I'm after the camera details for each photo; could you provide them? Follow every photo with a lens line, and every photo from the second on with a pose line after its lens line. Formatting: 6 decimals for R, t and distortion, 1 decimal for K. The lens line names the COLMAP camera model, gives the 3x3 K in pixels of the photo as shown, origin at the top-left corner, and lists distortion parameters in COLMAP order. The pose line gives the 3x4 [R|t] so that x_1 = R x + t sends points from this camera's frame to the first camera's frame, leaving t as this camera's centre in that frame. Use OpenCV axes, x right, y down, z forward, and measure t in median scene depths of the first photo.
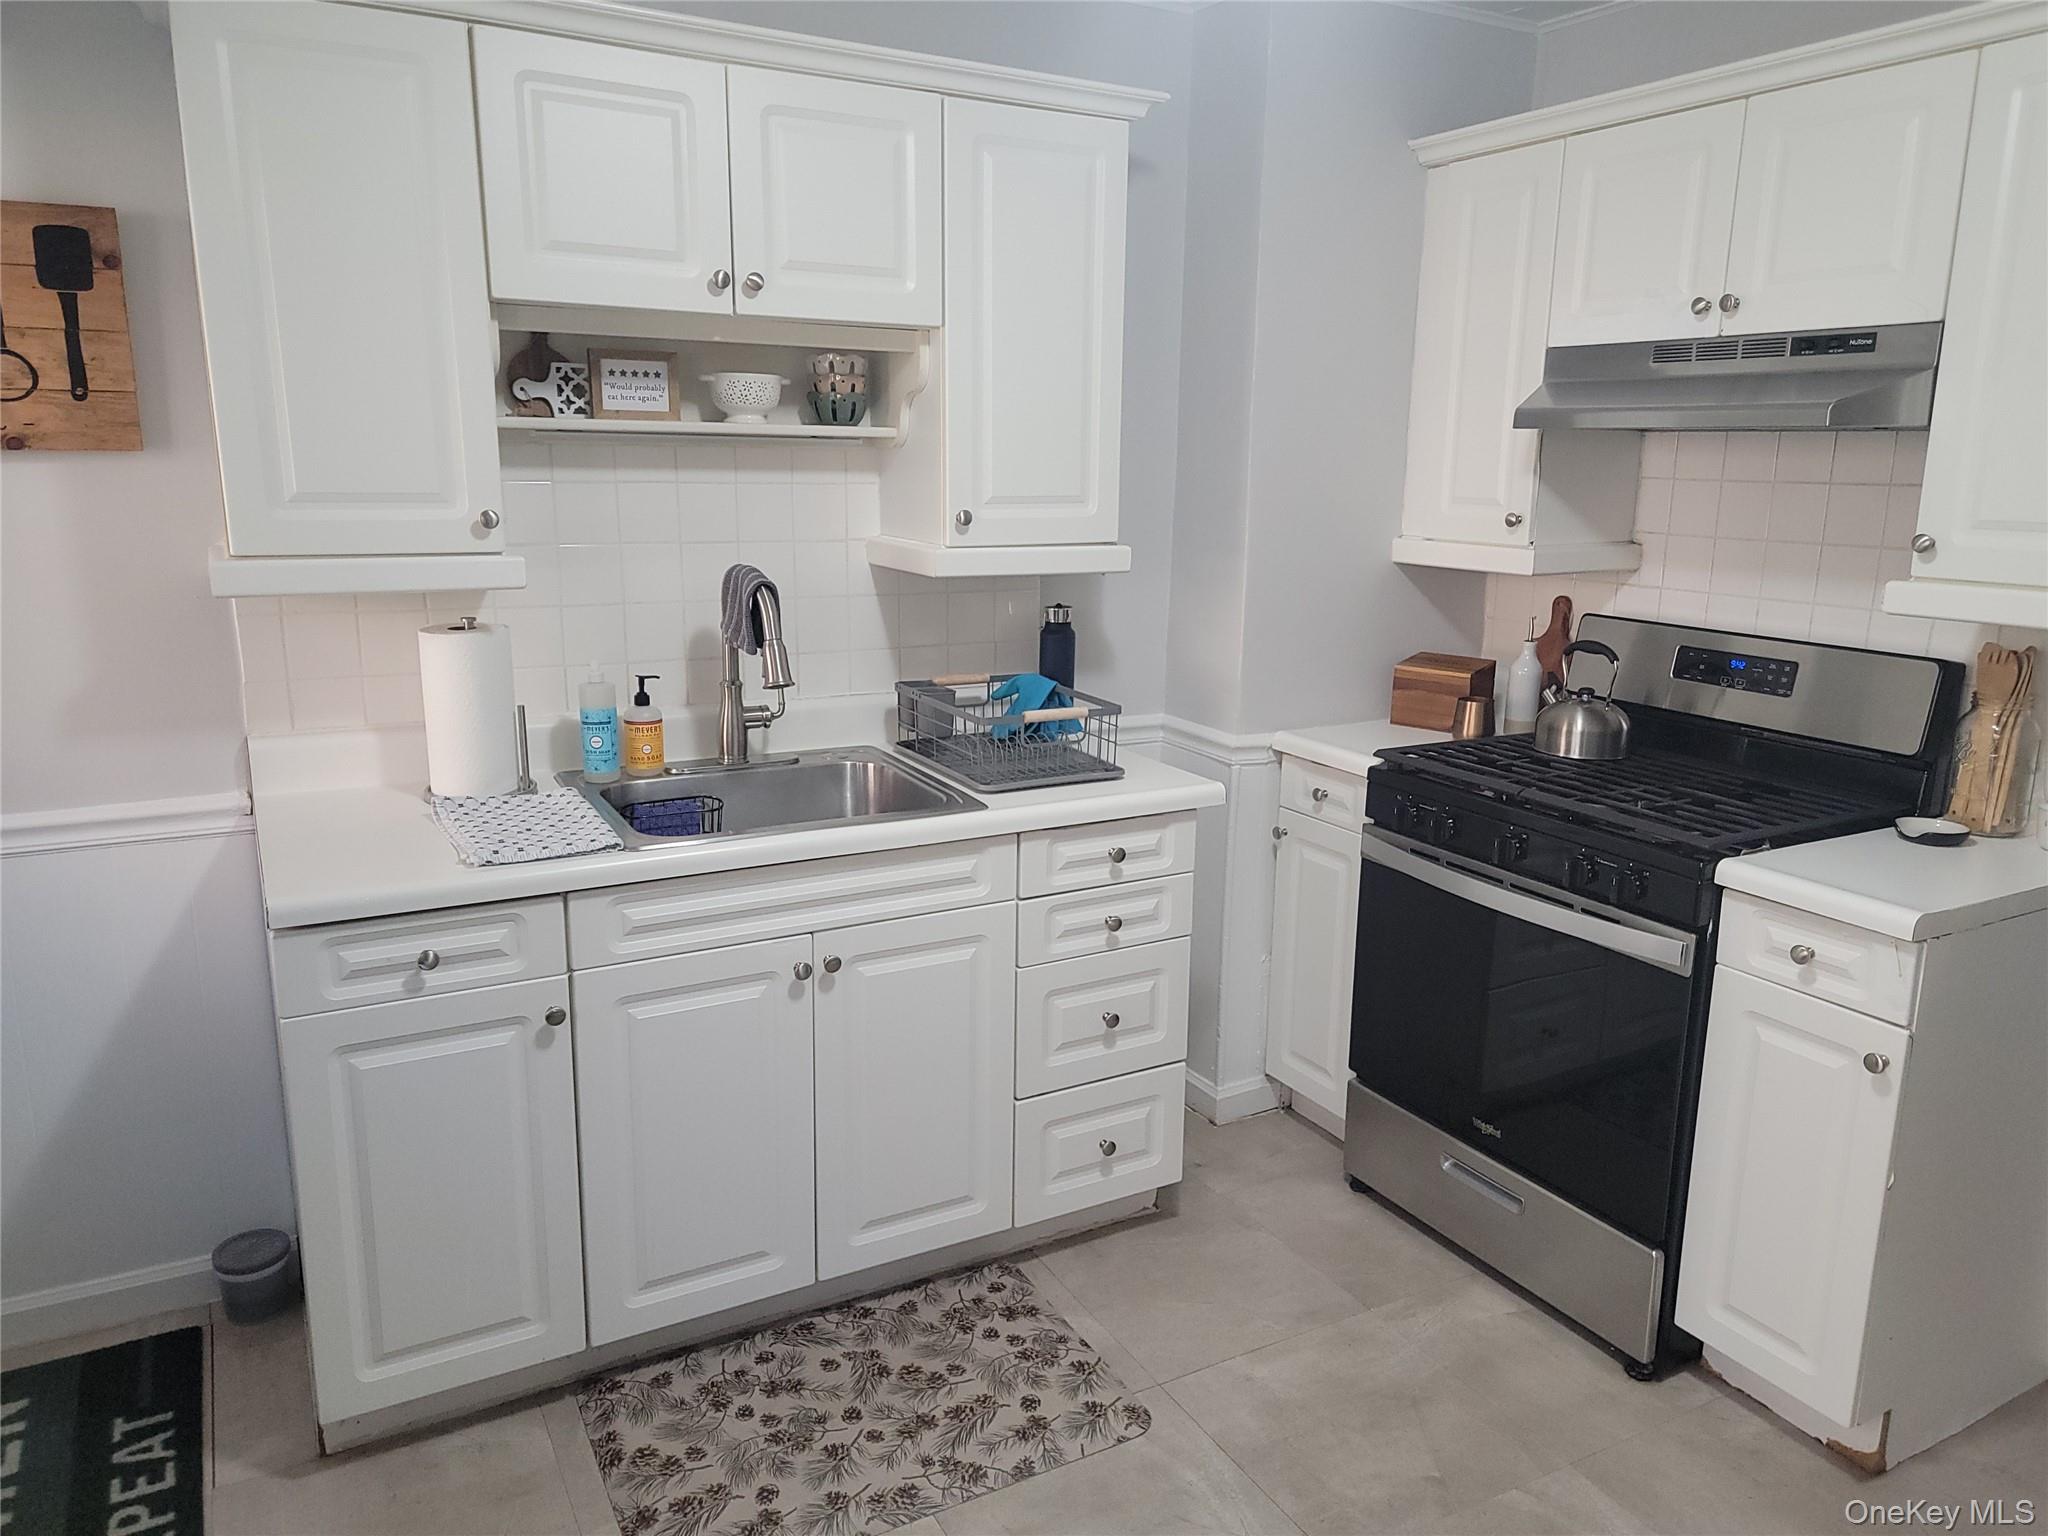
lens RADIAL K [[1405.9, 0, 1059.9], [0, 1405.9, 754.9], [0, 0, 1]] dist [0.091737, -0.083919]
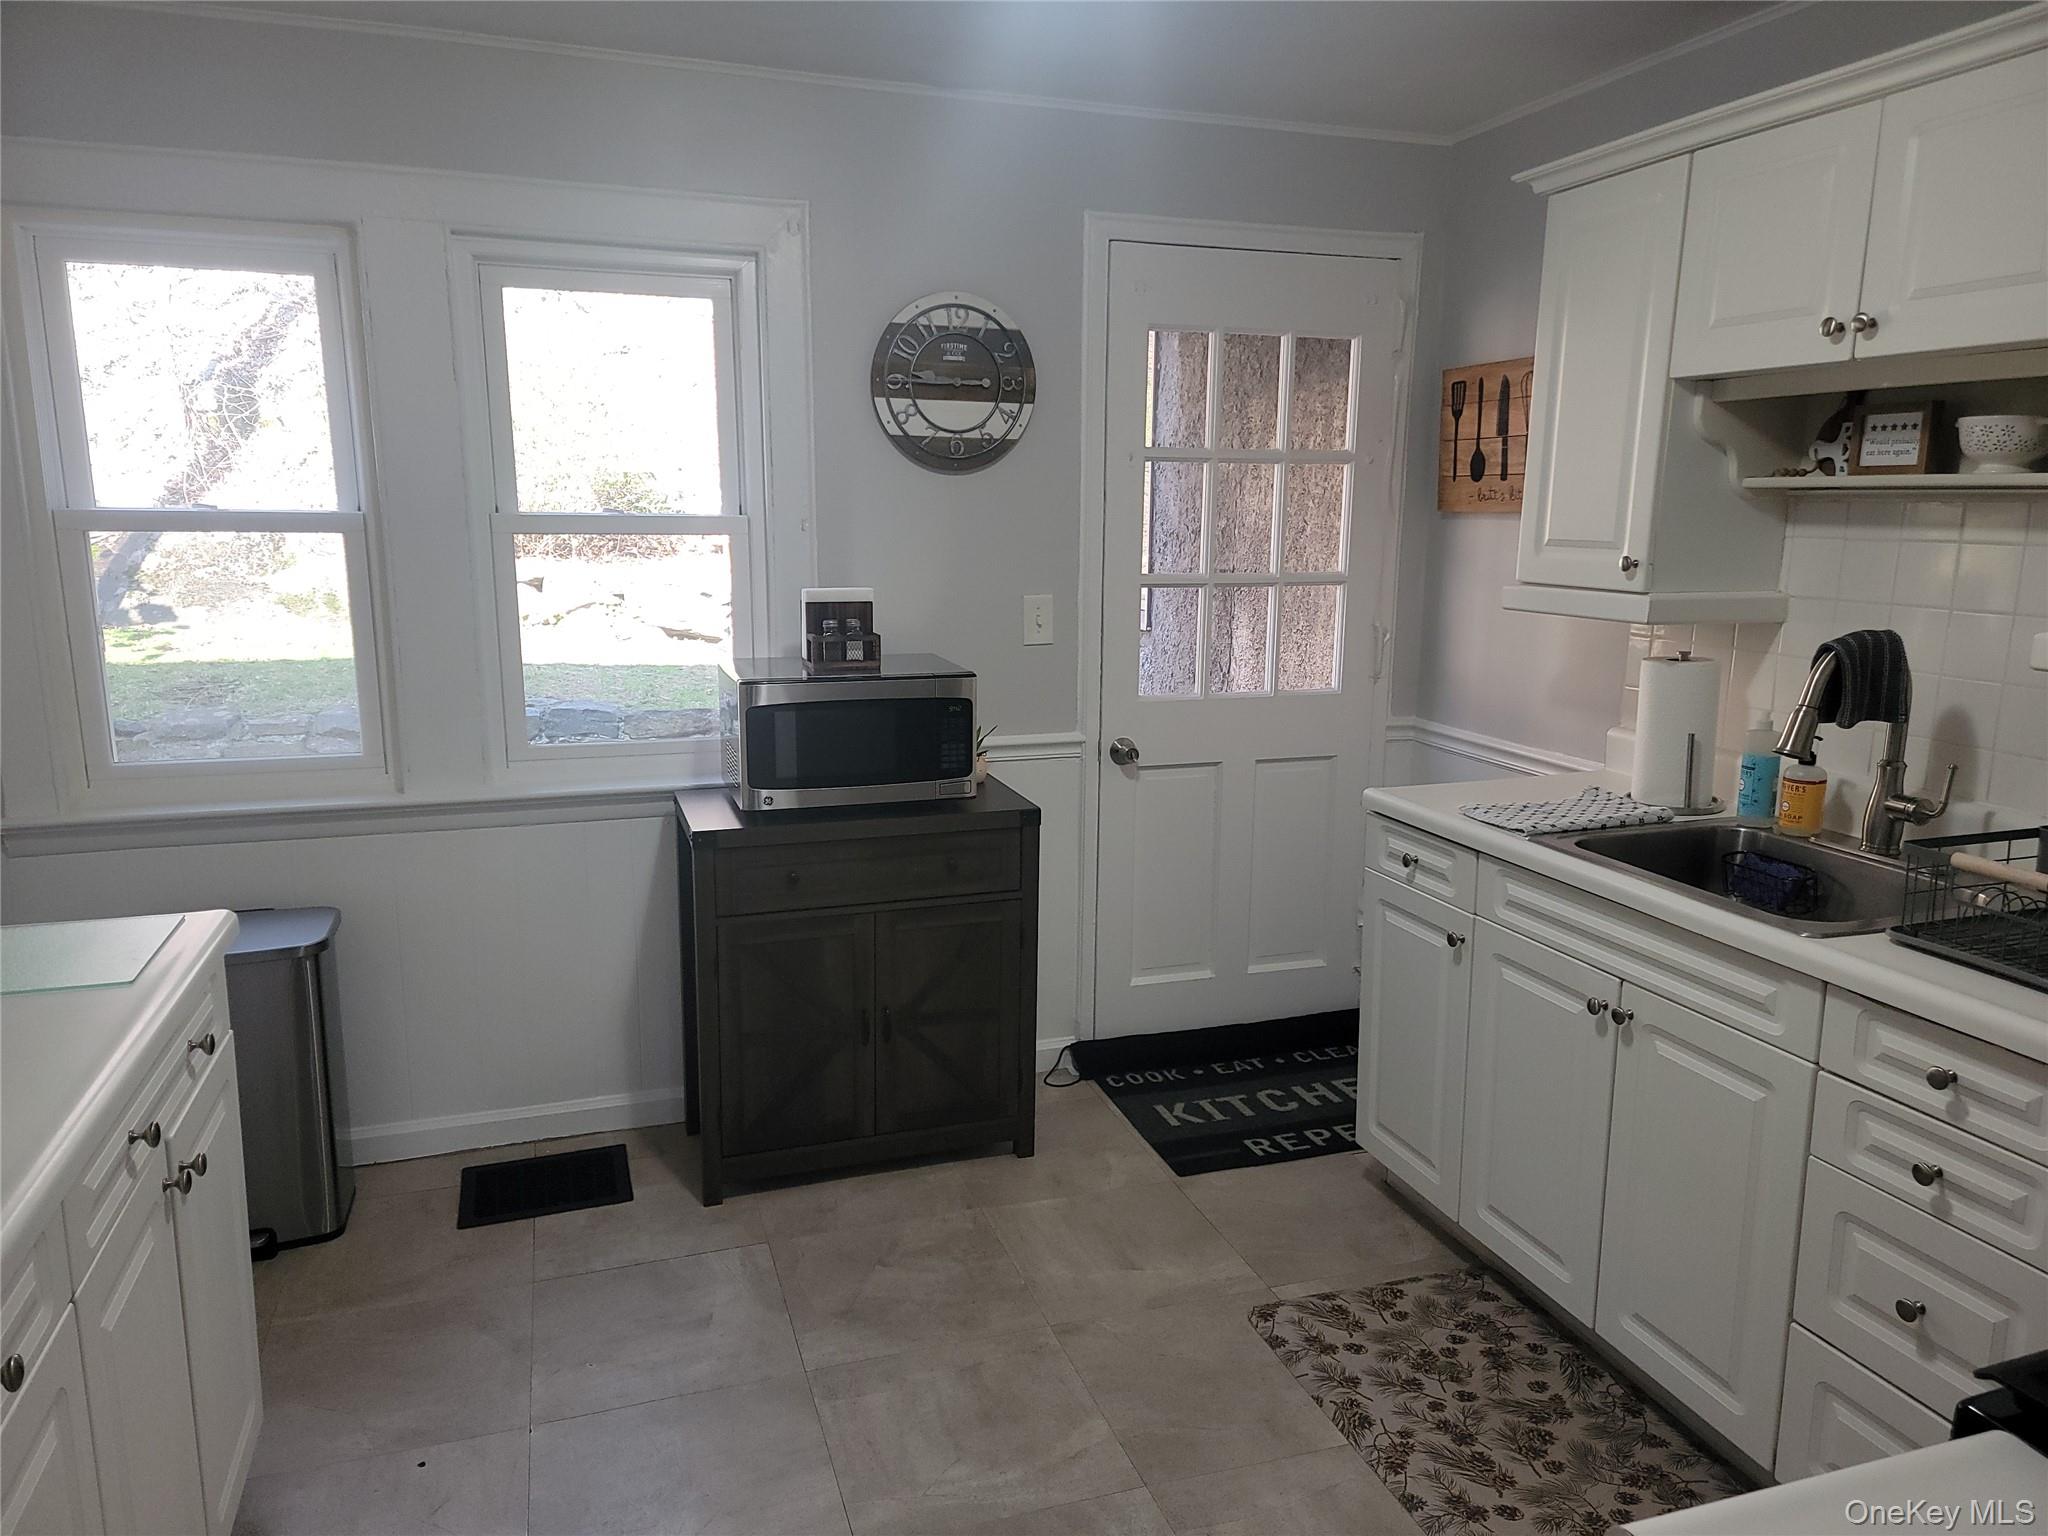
lens RADIAL K [[1405.9, 0, 1059.9], [0, 1405.9, 754.9], [0, 0, 1]] dist [0.091737, -0.083919]
pose [[-0.149036, 0.161125, -0.975616, 0.805777], [-0.222180, 0.955951, 0.191818, -0.125267], [0.963548, 0.245350, -0.106673, 0.653885]]
